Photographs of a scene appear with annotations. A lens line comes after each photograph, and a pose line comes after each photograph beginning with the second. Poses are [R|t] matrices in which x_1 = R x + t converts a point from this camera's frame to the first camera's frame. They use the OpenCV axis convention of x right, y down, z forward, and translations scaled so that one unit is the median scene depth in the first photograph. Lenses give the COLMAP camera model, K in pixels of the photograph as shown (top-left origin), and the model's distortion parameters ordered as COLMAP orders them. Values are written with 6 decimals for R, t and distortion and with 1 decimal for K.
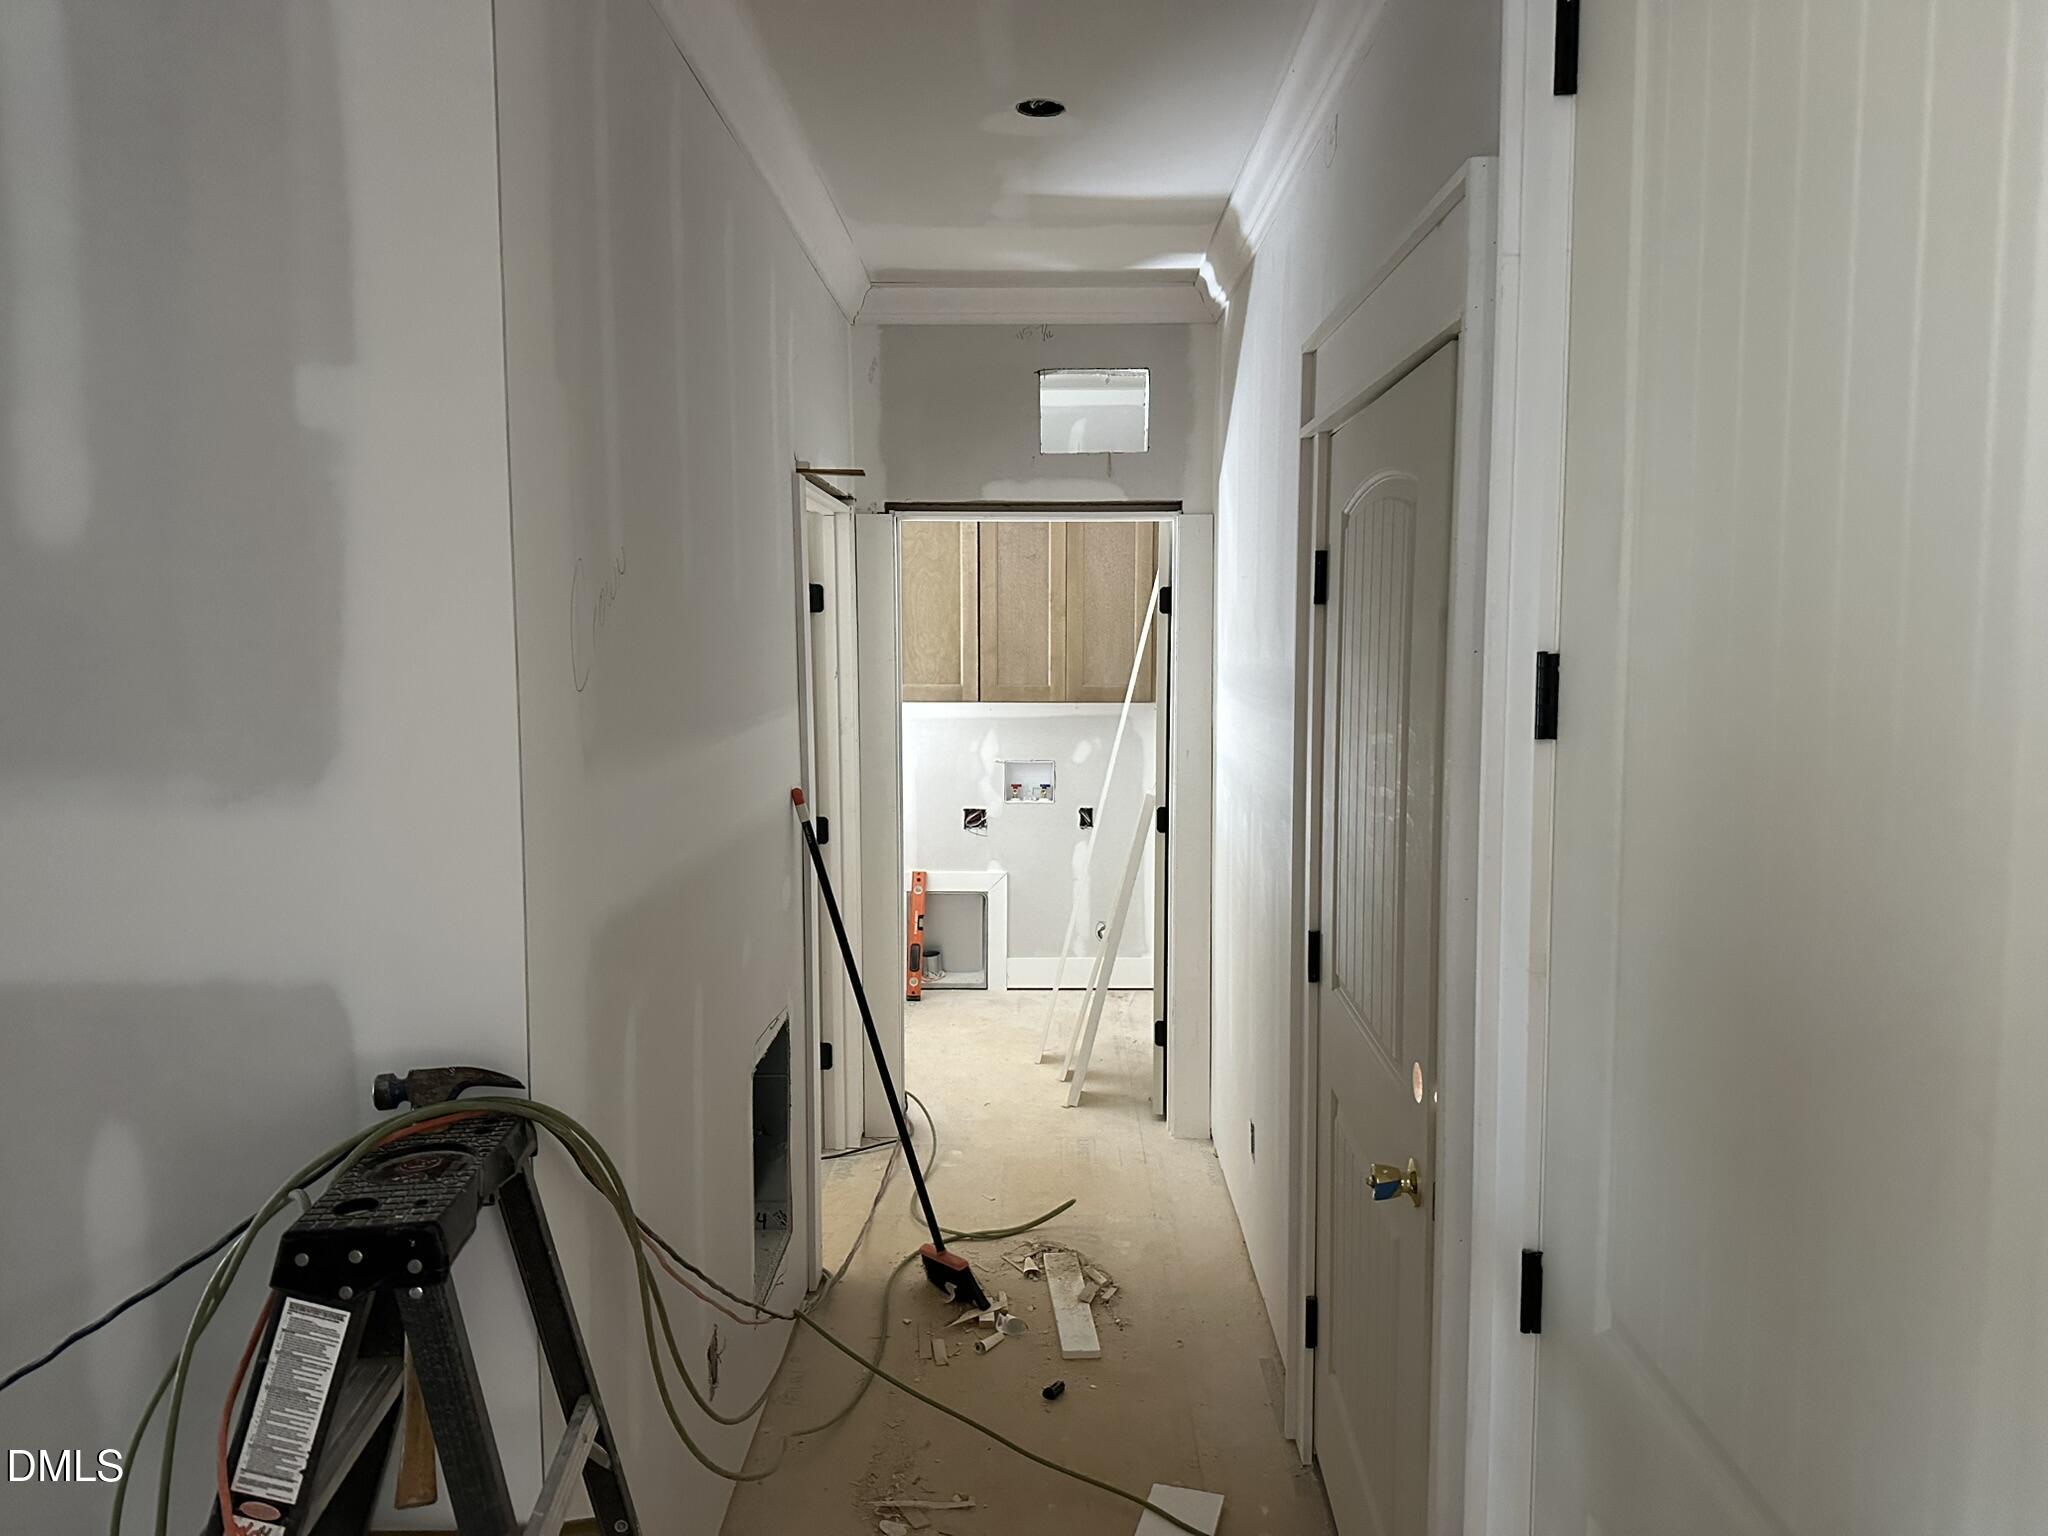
lens RADIAL K [[1451.6, 0, 1027.7], [0, 1451.6, 768.8], [0, 0, 1]] dist [0.017294, -0.013703]
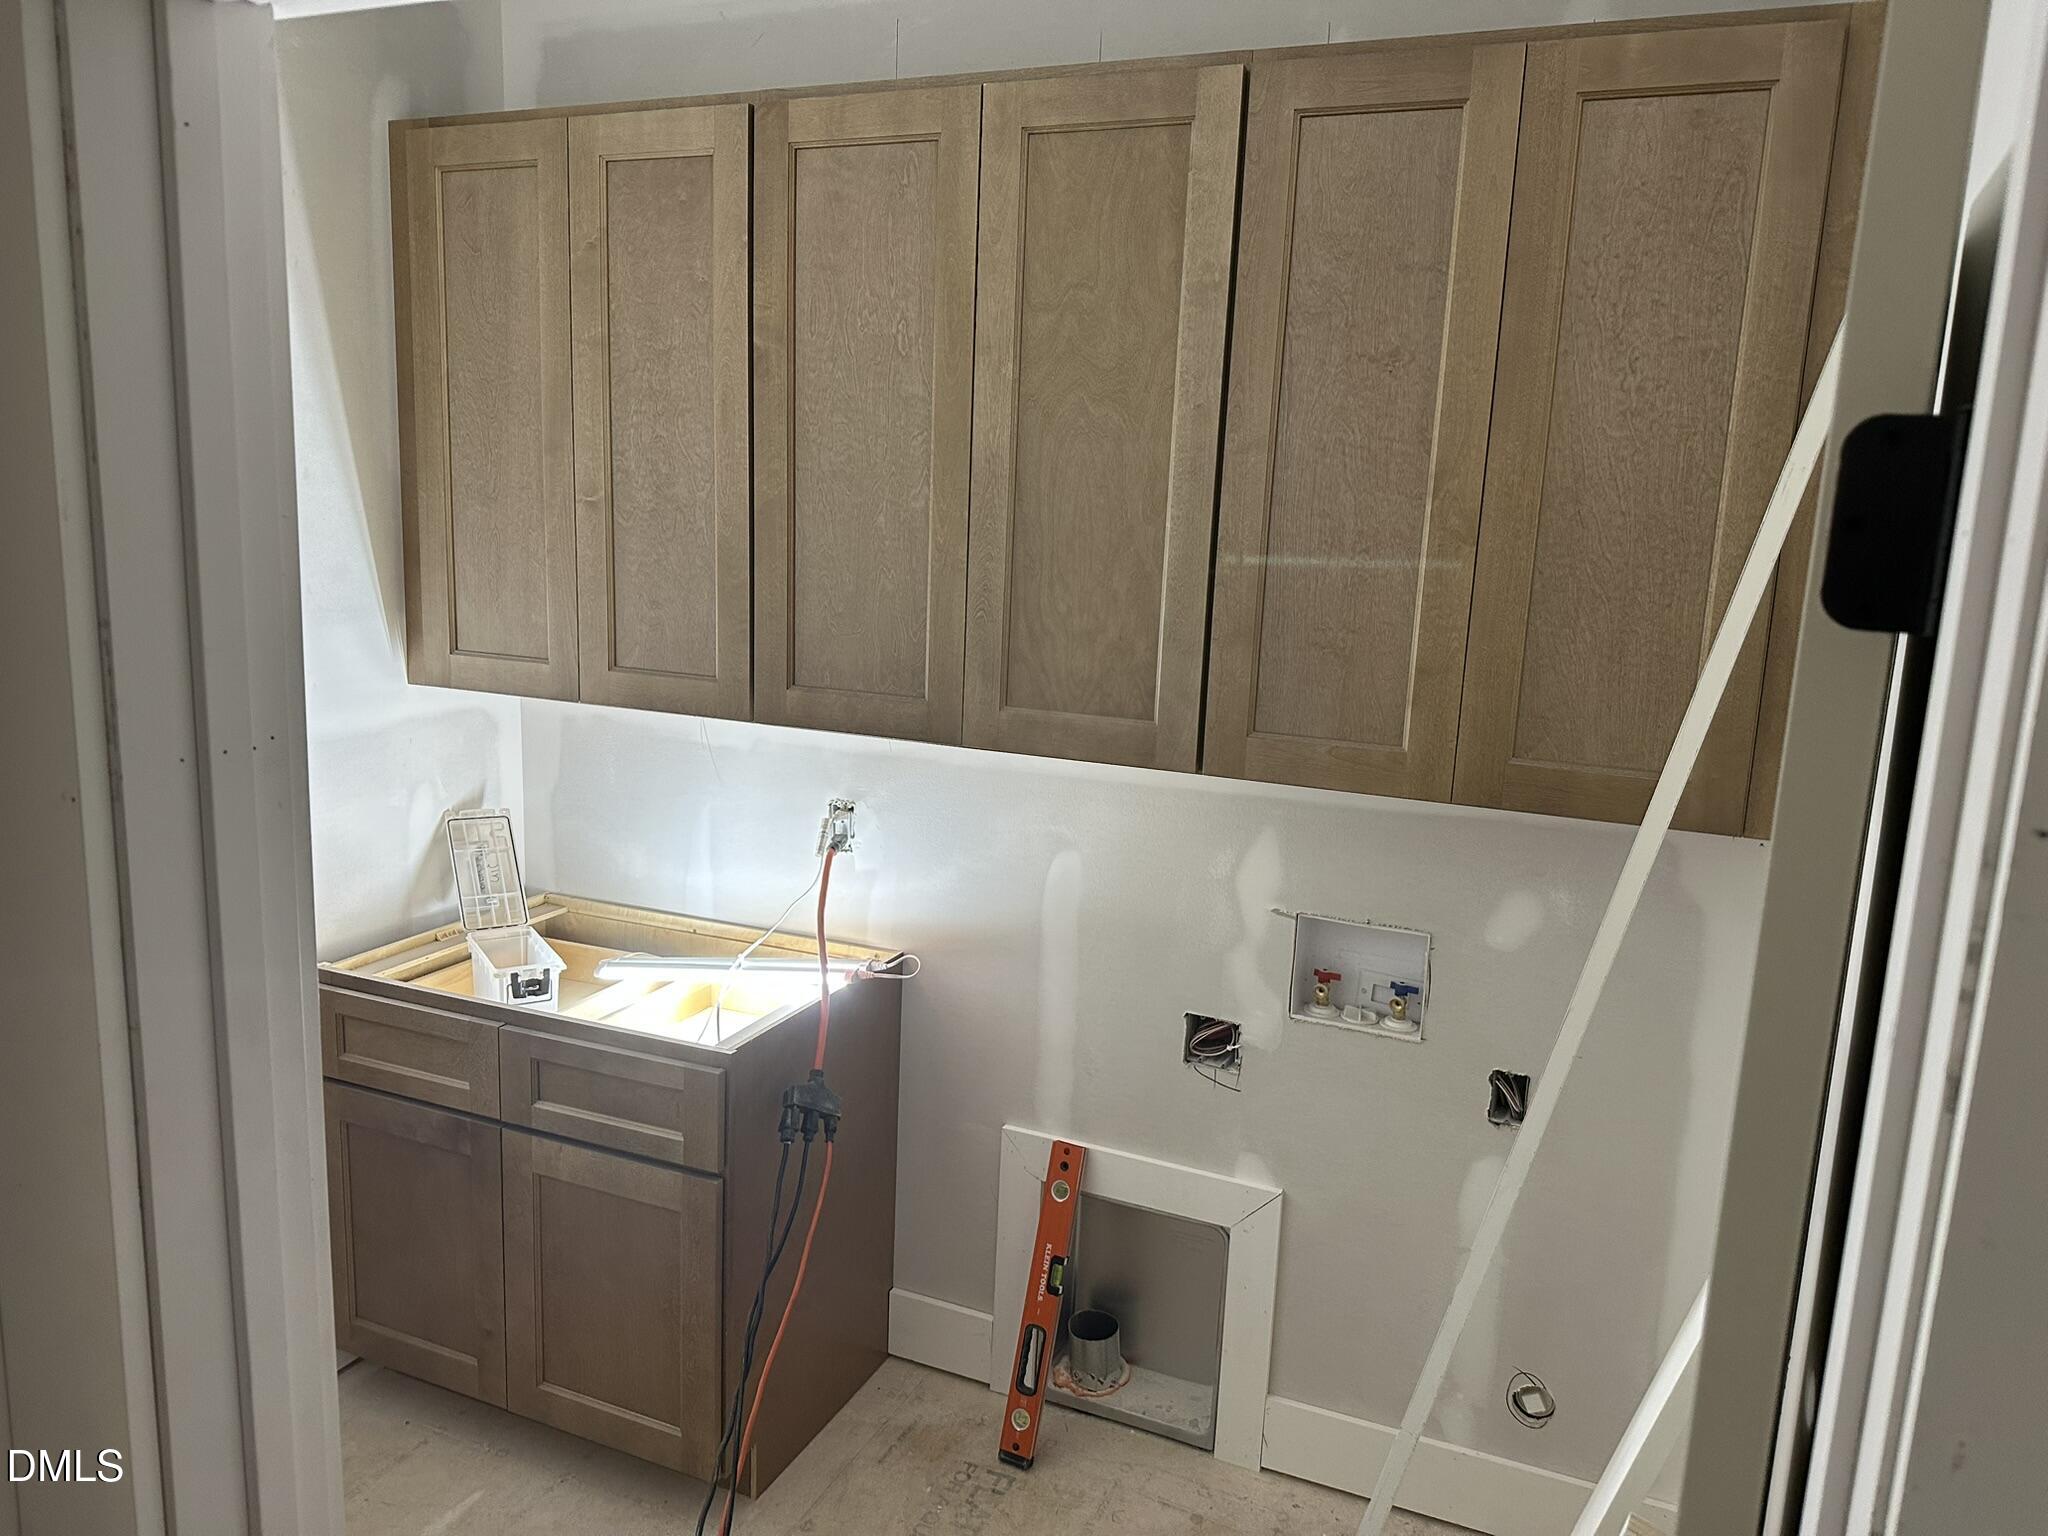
lens RADIAL K [[1451.6, 0, 990.3], [0, 1451.6, 753.4], [0, 0, 1]] dist [0.017294, -0.013703]
pose [[0.916965, 0.096779, -0.387052, 0.054094], [-0.069080, 0.993993, 0.084883, -0.073649], [0.392942, -0.051097, 0.918143, 0.617112]]
